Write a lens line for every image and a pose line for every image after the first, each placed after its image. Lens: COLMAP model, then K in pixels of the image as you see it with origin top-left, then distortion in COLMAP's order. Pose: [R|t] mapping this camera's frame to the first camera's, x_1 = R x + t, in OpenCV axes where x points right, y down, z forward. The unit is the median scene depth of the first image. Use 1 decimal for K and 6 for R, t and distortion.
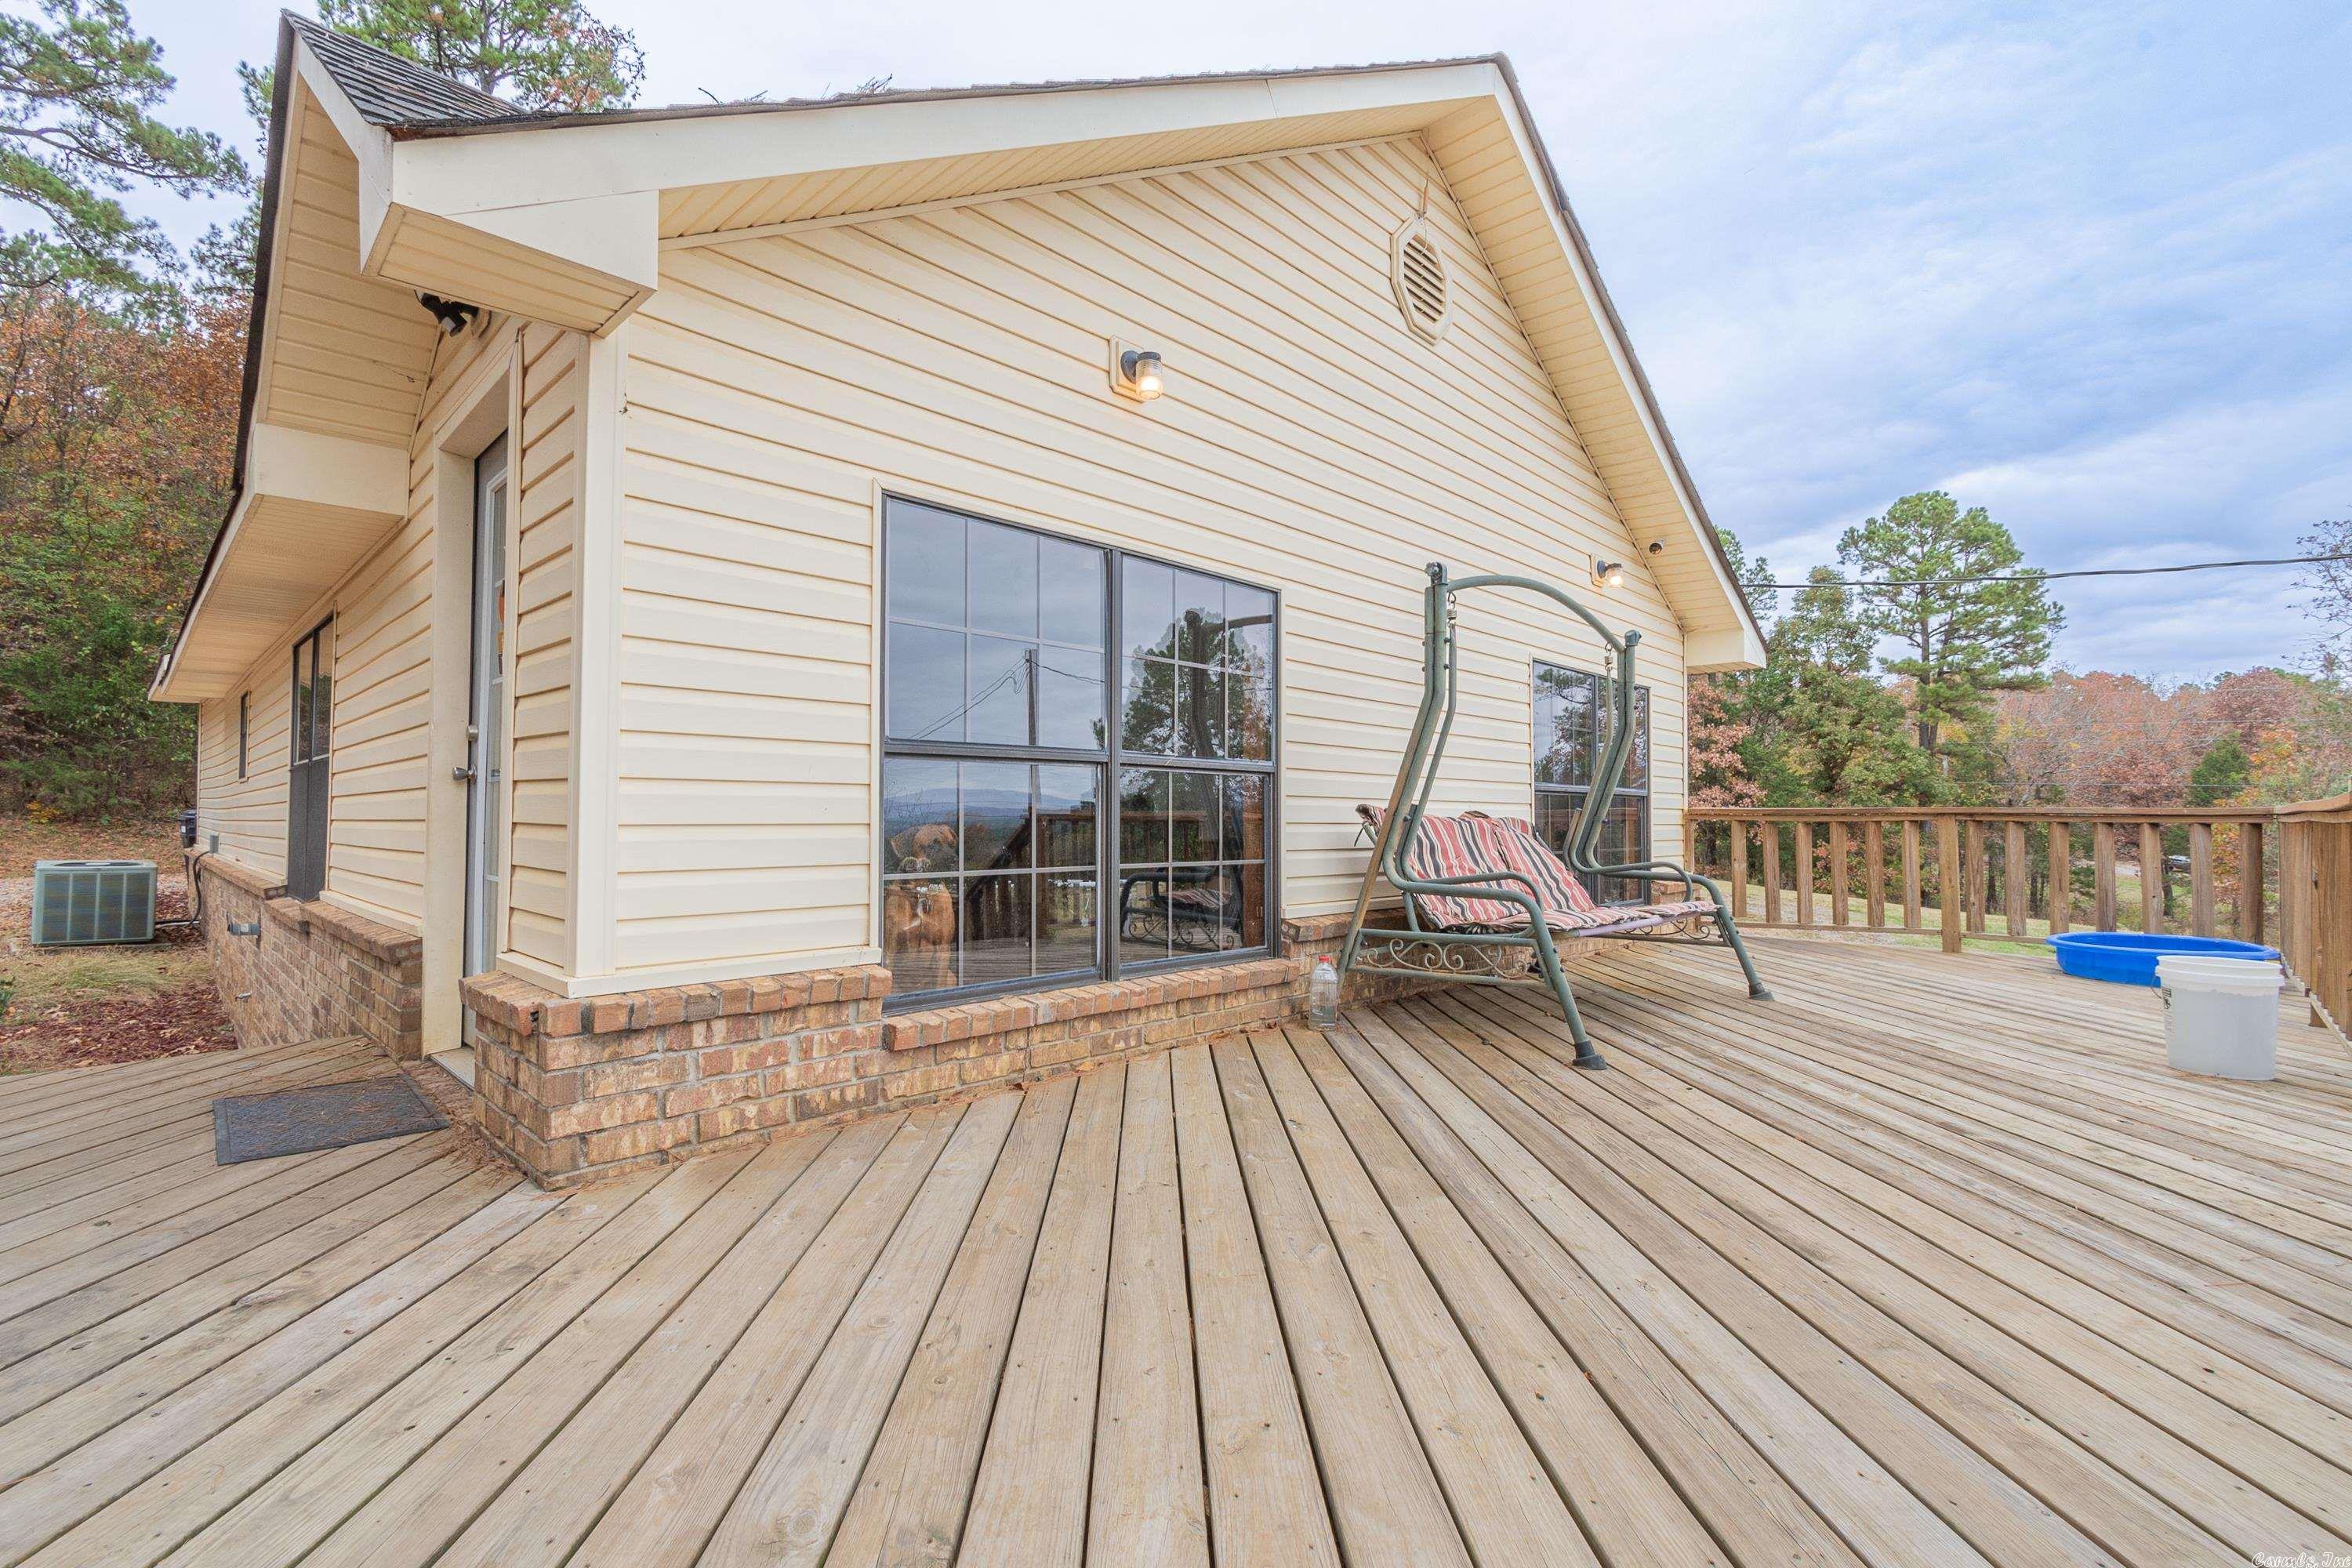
lens RADIAL K [[1040.8, 0, 1172.3], [0, 1040.8, 793.3], [0, 0, 1]] dist [0.002182, -0.000791]
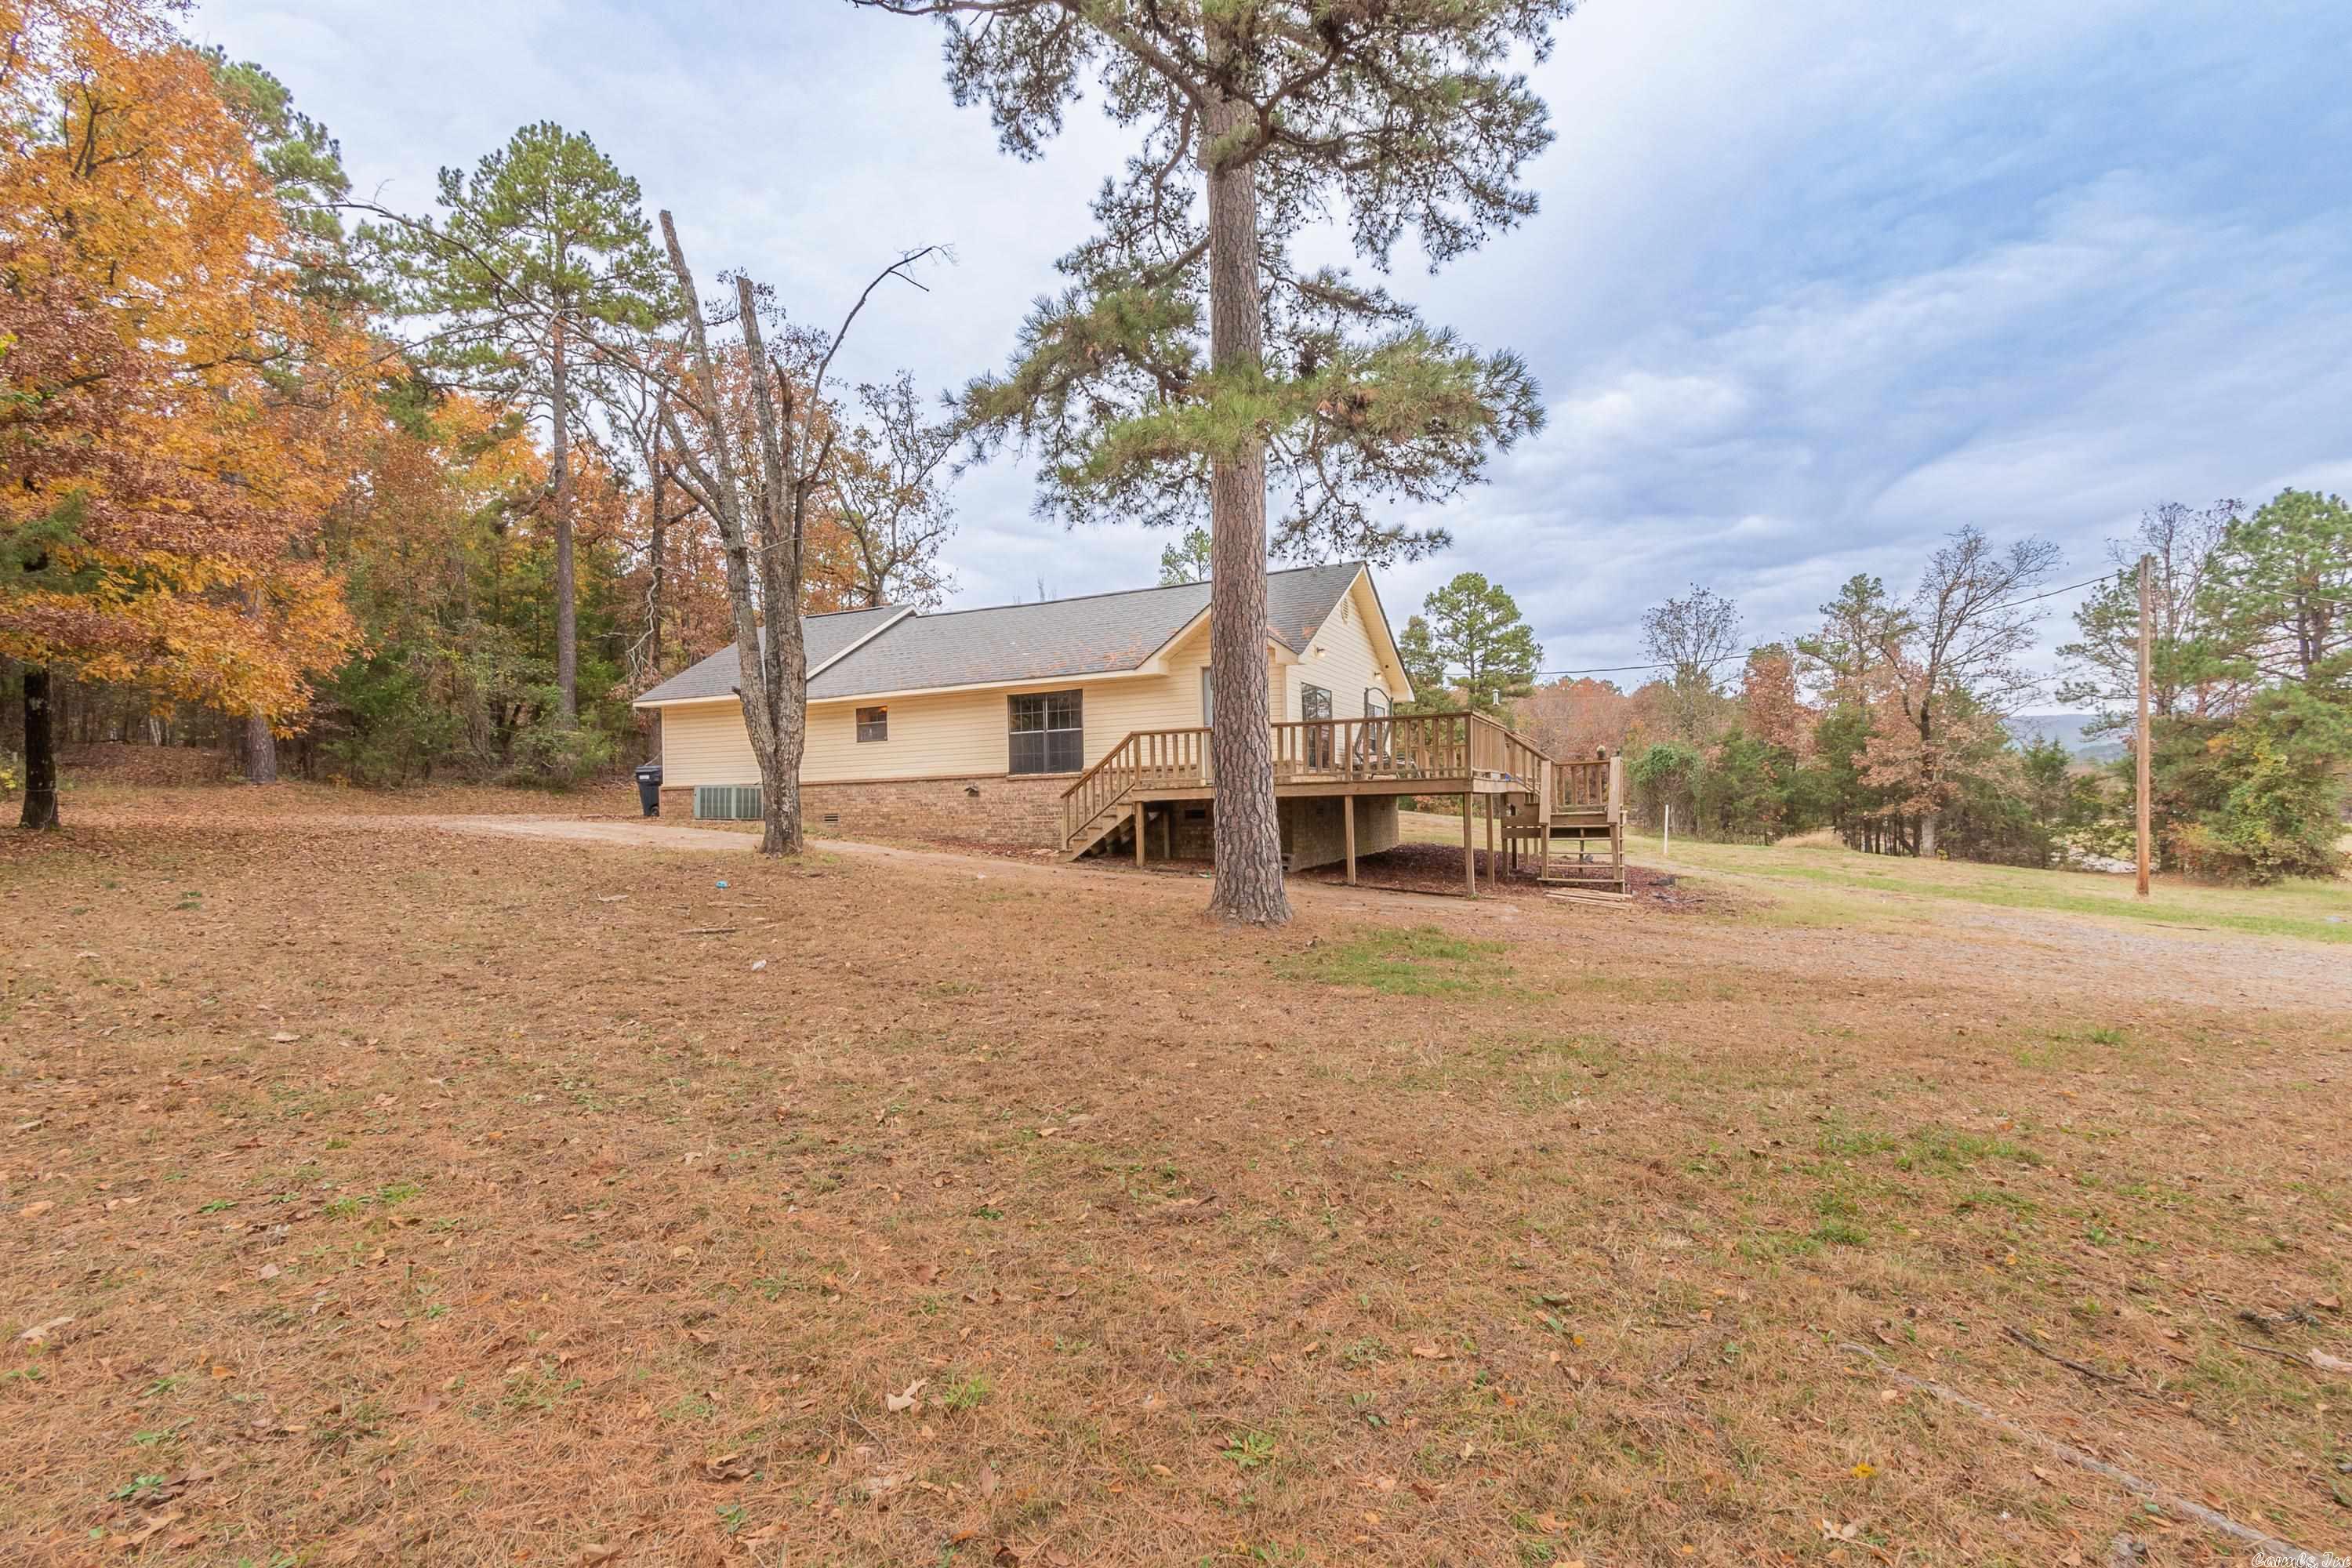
lens RADIAL K [[1040.8, 0, 1172.3], [0, 1040.8, 793.3], [0, 0, 1]] dist [0.002182, -0.000791]
pose [[0.944170, -0.023620, 0.328611, -0.251706], [0.020434, 0.999705, 0.013147, 0.020371], [-0.328825, -0.005698, 0.944374, -0.373492]]
